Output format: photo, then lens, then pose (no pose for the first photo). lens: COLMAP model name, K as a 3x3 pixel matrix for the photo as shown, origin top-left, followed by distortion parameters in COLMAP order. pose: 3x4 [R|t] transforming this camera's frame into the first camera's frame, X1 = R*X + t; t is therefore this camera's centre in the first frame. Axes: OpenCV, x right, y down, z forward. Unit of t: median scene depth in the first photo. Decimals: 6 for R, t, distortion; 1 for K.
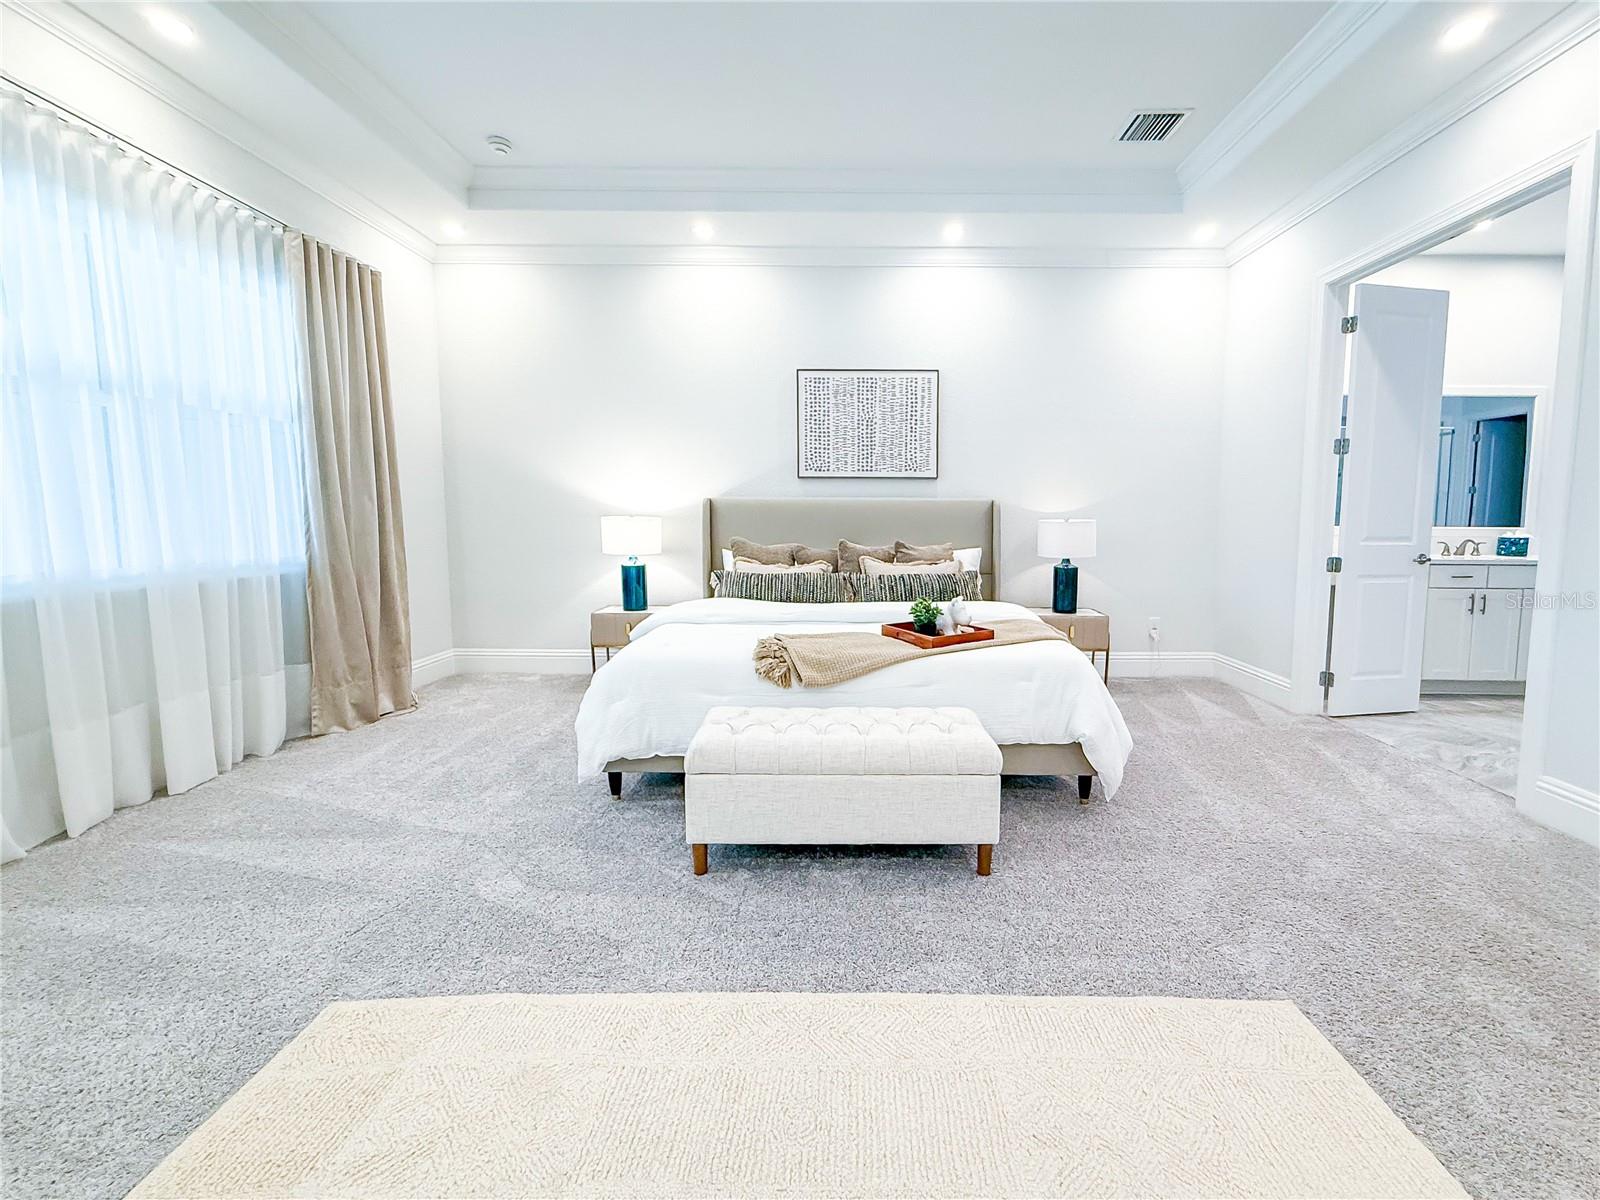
lens RADIAL K [[656.3, 0, 814.4], [0, 656.3, 577.9], [0, 0, 1]] dist [-0.001041, 0.000457]
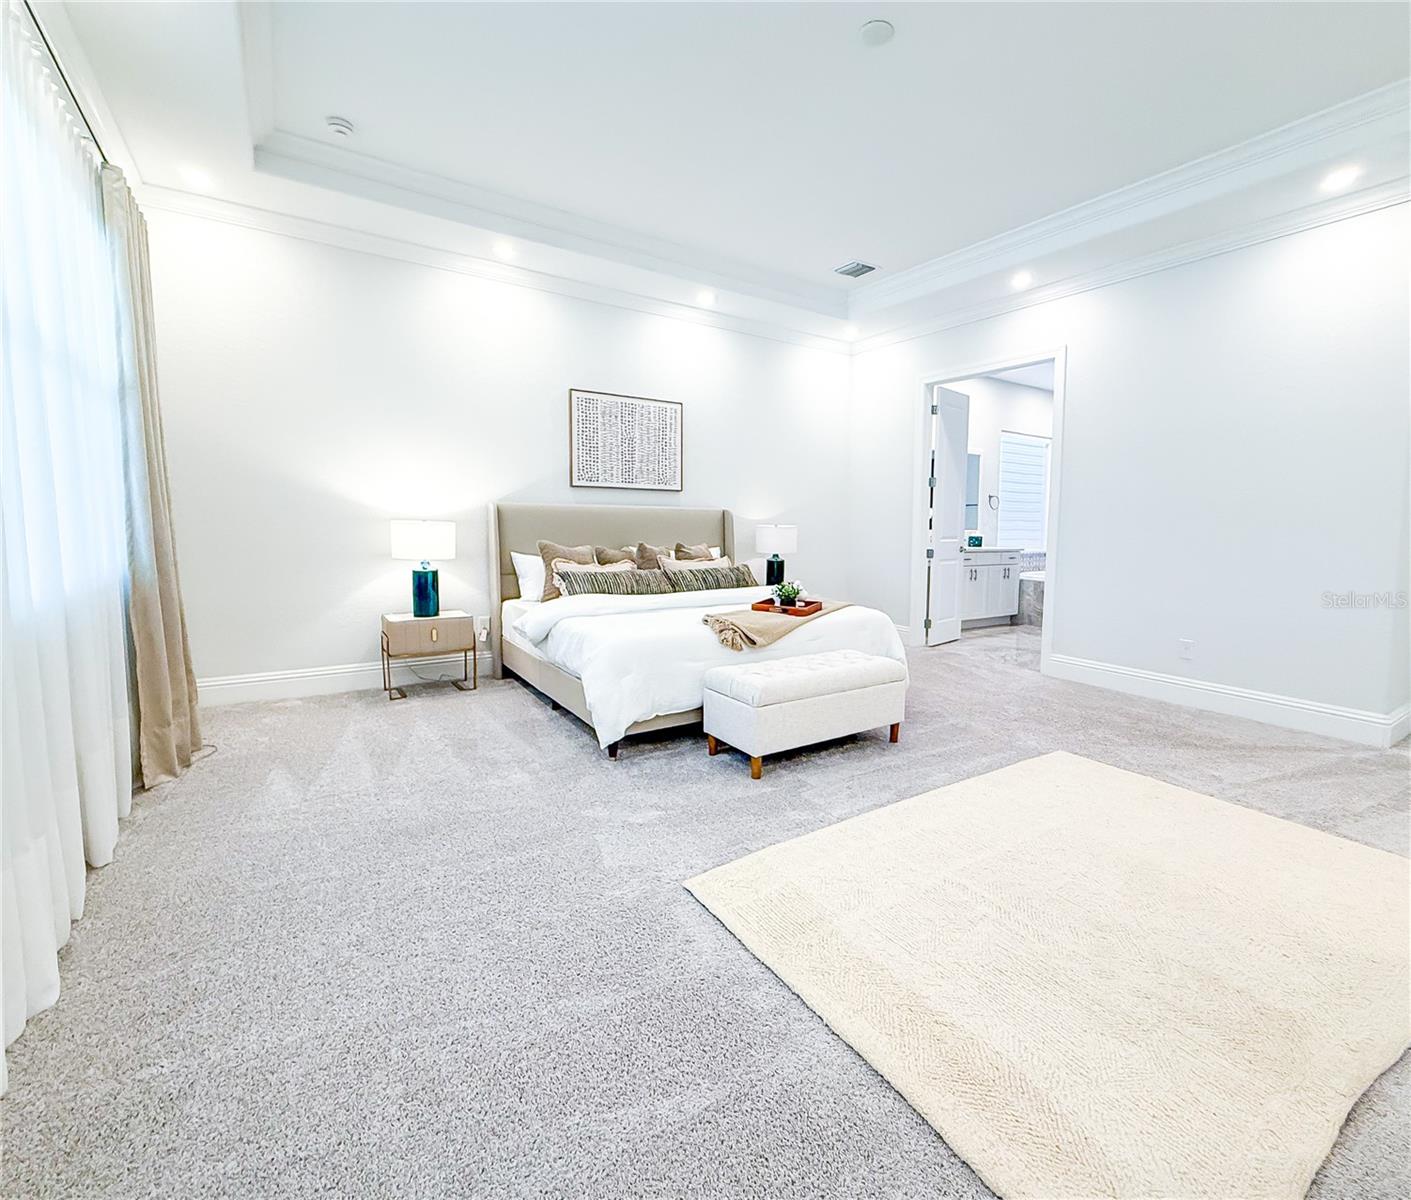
lens RADIAL K [[653.0, 0, 734.1], [0, 653.0, 575.1], [0, 0, 1]] dist [-0.000508, -0.000963]
pose [[0.826442, -0.039820, 0.561612, -0.503637], [0.043306, 0.999037, 0.007107, 0.000828], [-0.561353, 0.018448, 0.827371, -0.072551]]
